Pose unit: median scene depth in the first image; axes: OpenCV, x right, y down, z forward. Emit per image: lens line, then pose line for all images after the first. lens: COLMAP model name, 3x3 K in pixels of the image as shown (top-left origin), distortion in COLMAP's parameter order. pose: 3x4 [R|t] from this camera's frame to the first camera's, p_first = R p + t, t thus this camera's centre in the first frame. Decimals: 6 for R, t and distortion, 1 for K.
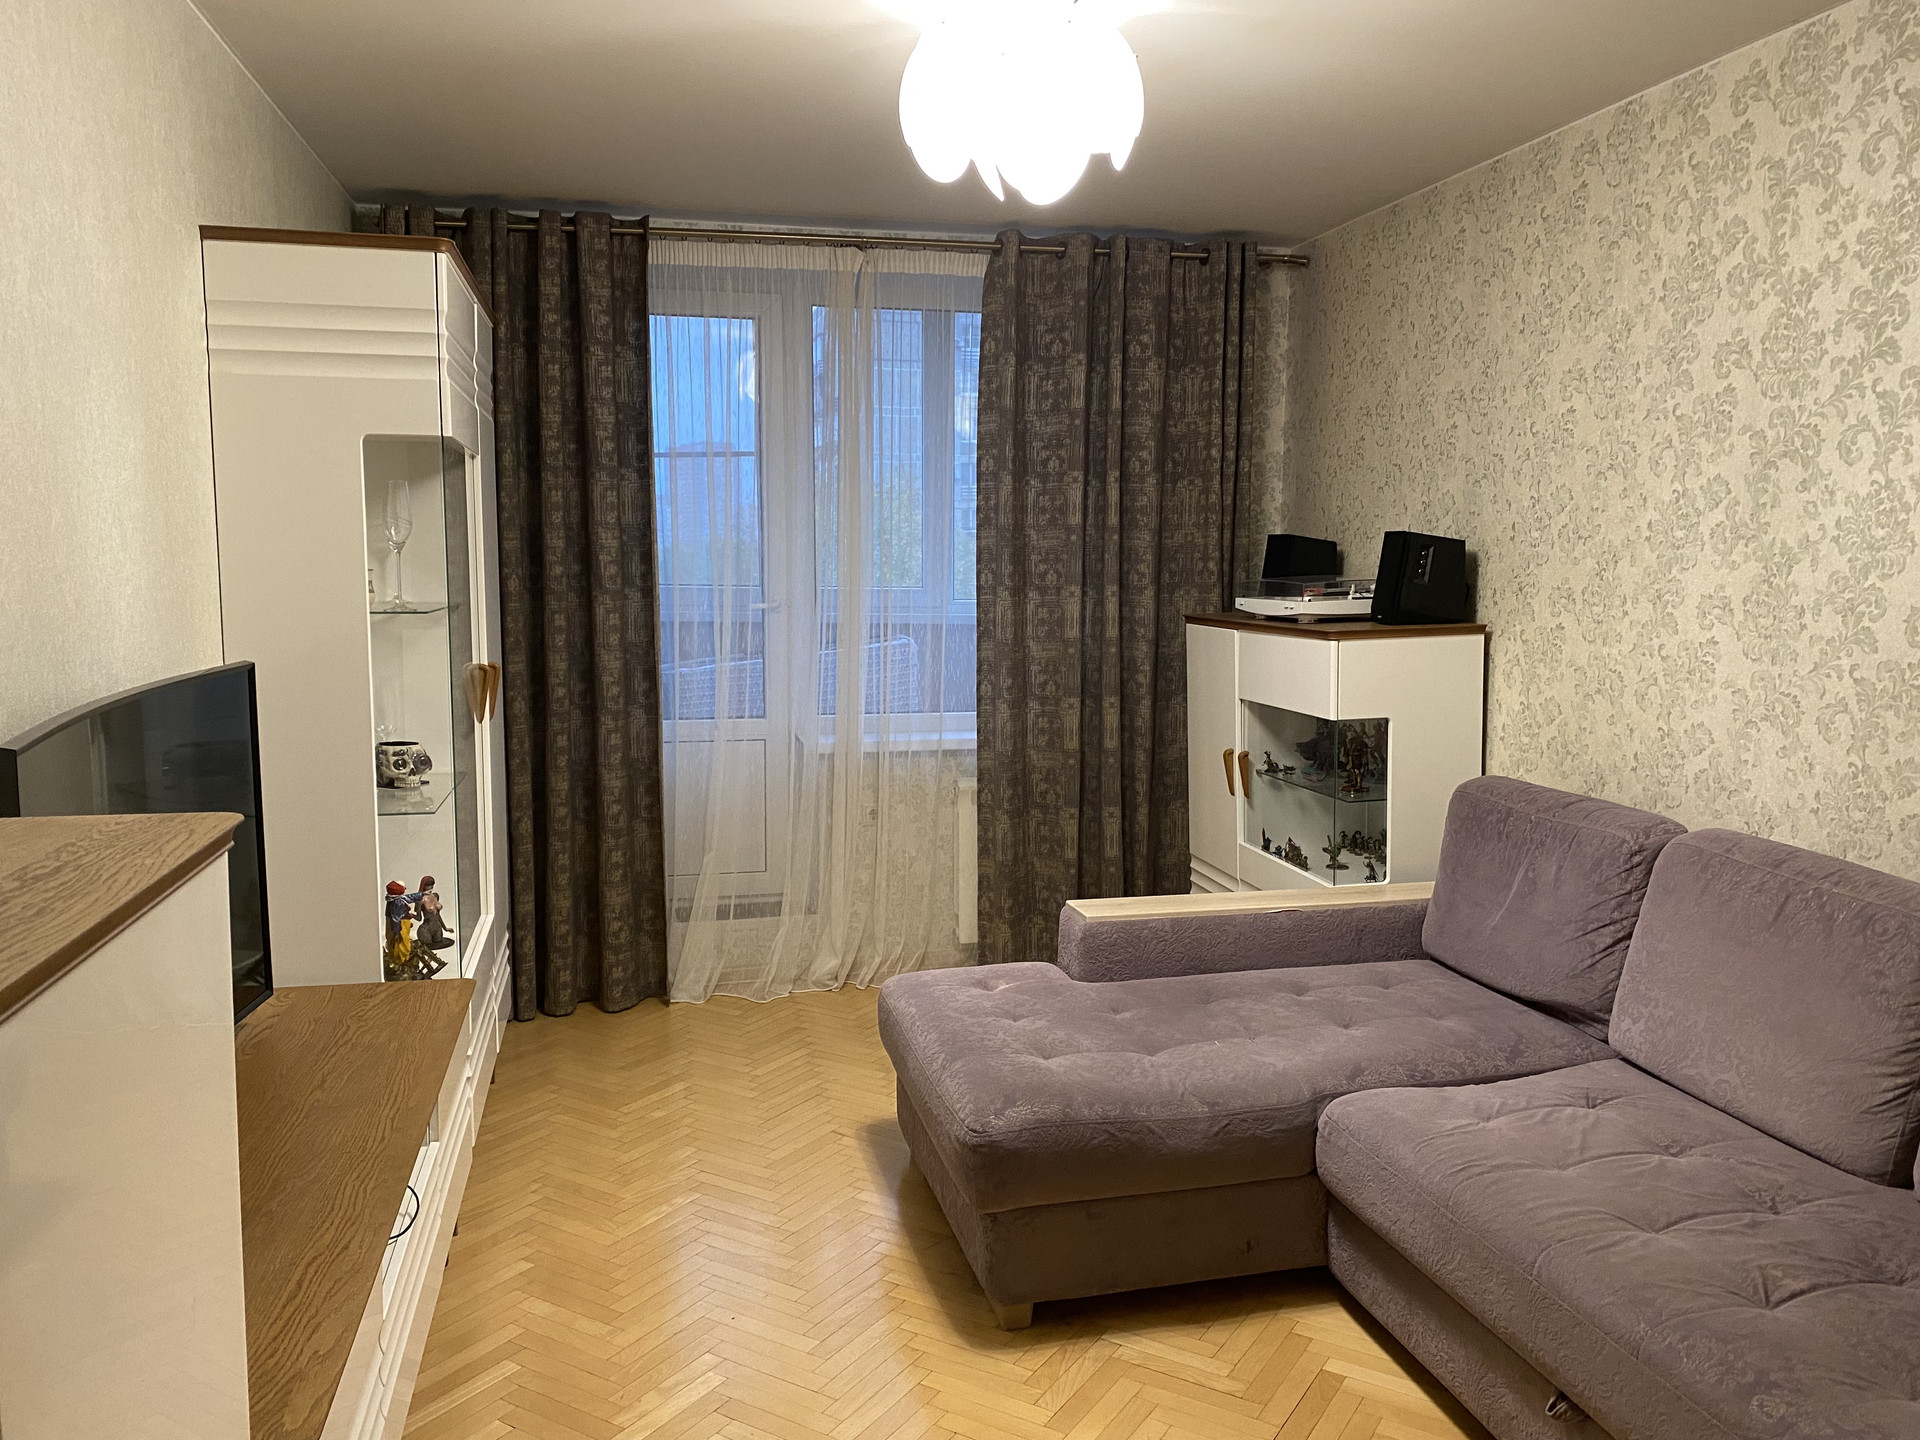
lens RADIAL K [[1446.4, 0, 960.0], [0, 1446.4, 720.0], [0, 0, 1]] dist [0.148798, -0.312191]
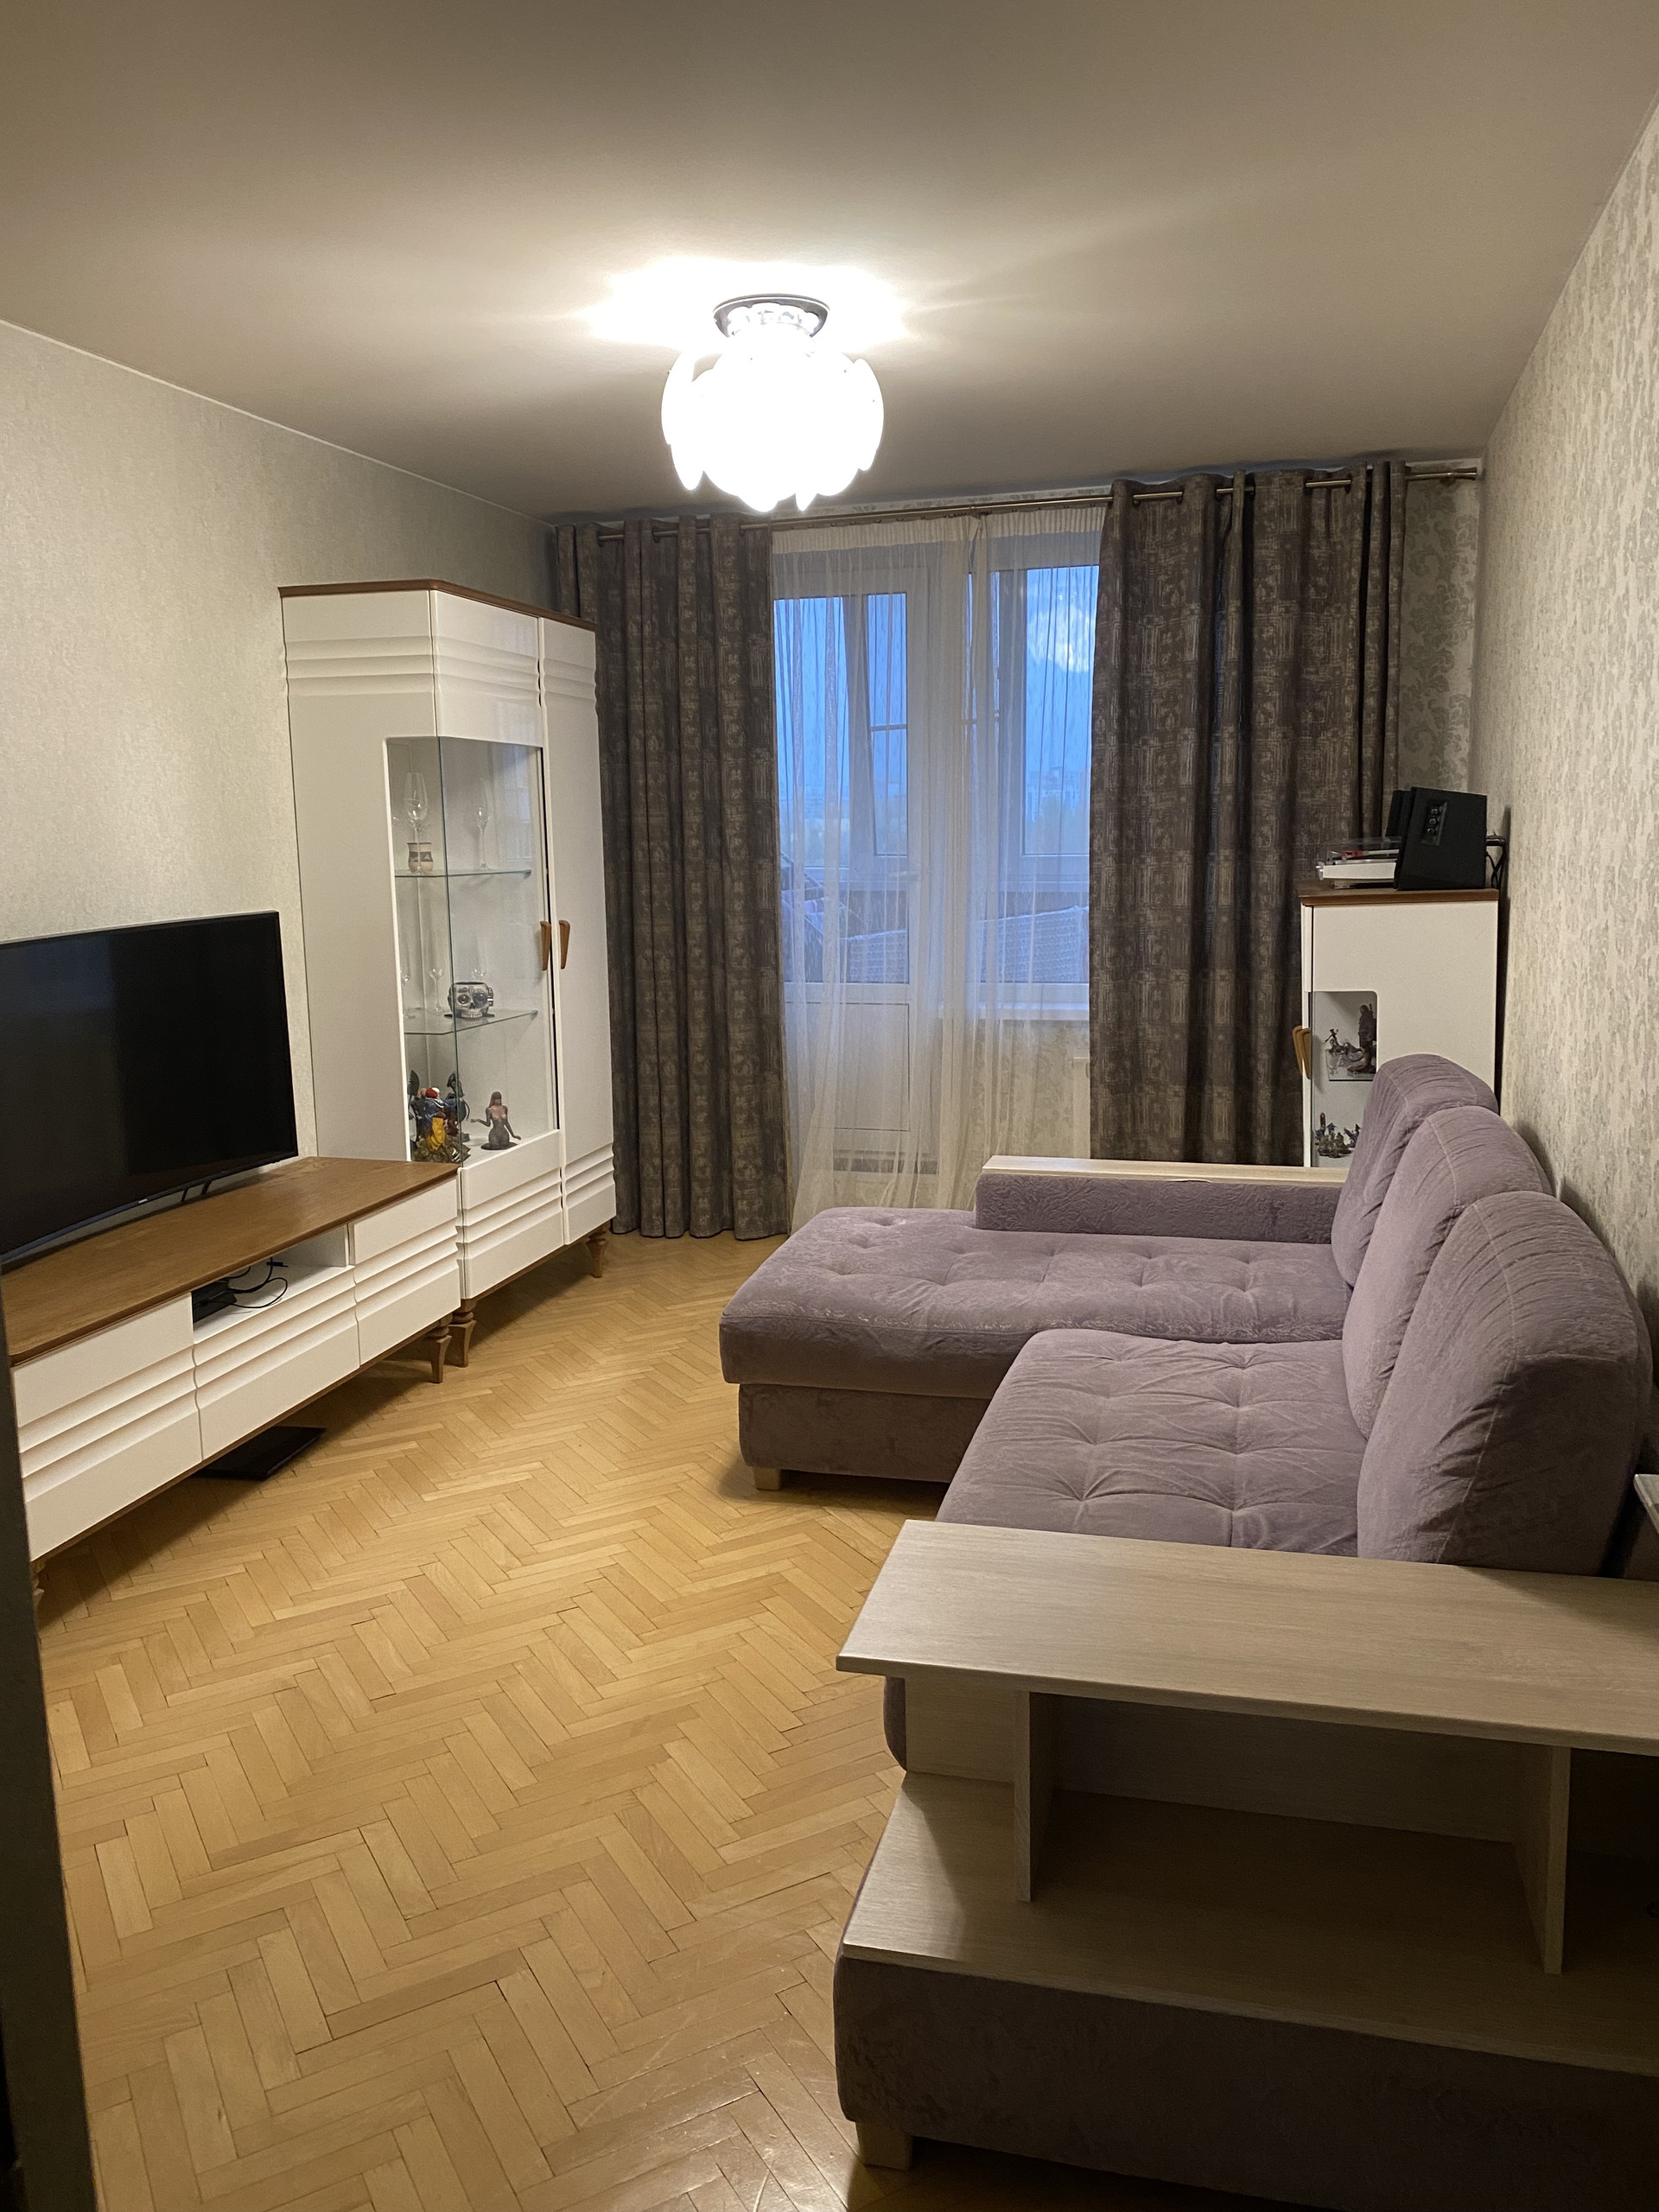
lens RADIAL K [[1674.1, 0, 825.7], [0, 1674.1, 1102.8], [0, 0, 1]] dist [0.126992, -0.319348]
pose [[0.880156, 0.062784, -0.470514, 0.410304], [-0.037712, 0.997330, 0.062535, 0.012011], [0.473184, -0.037297, 0.880174, -0.089224]]
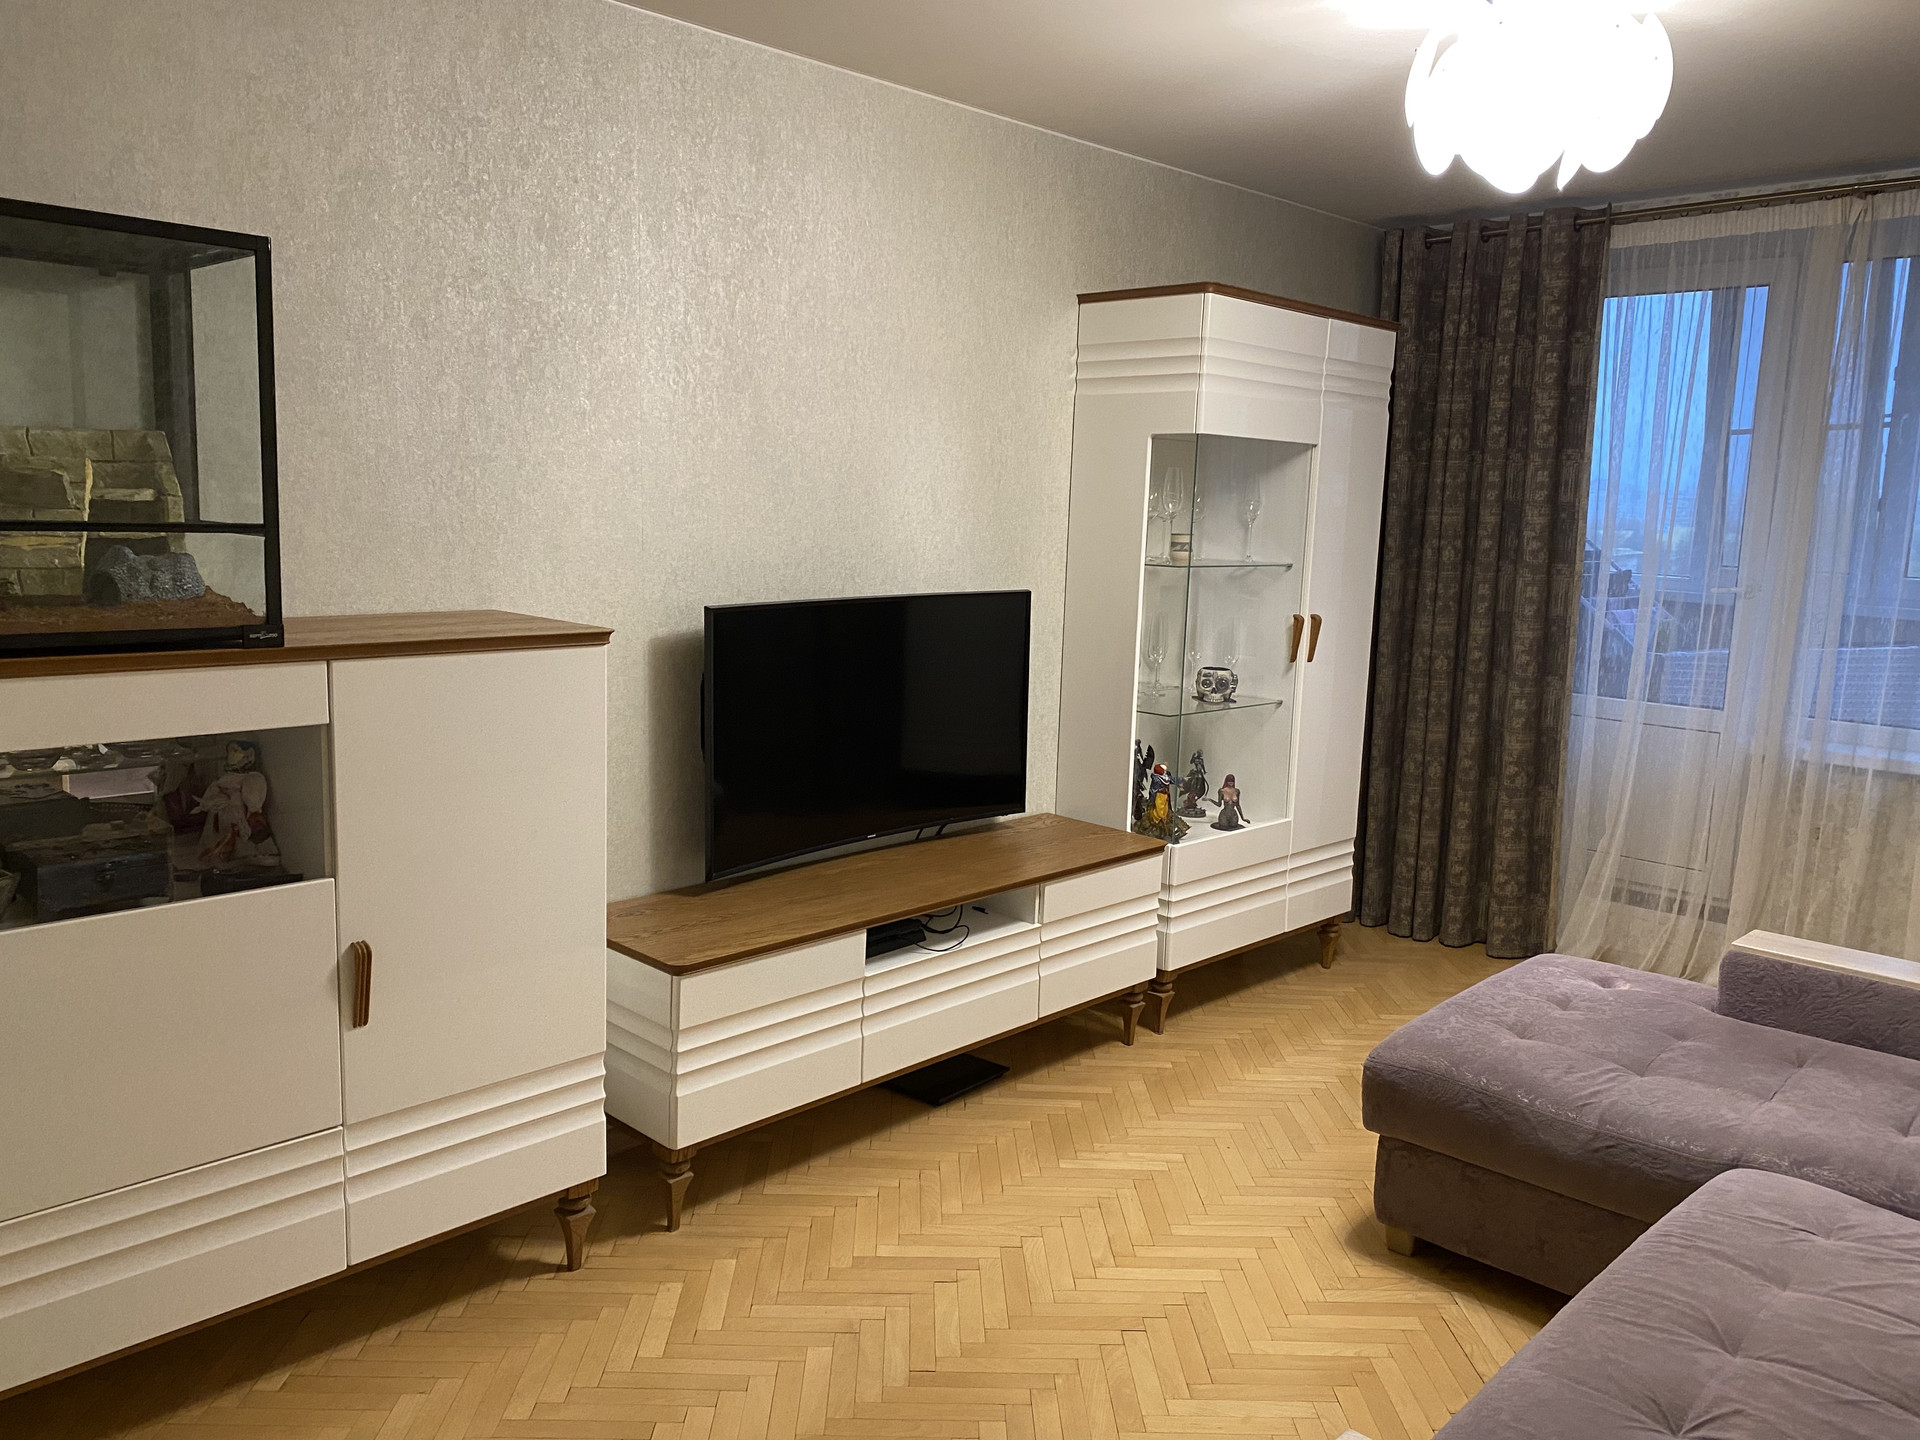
lens RADIAL K [[1468.5, 0, 941.1], [0, 1468.5, 714.3], [0, 0, 1]] dist [0.004153, -0.009792]
pose [[0.536150, 0.136950, -0.832939, 0.415460], [-0.126707, 0.988628, 0.080989, -0.012090], [0.834559, 0.062117, 0.547406, 0.062486]]
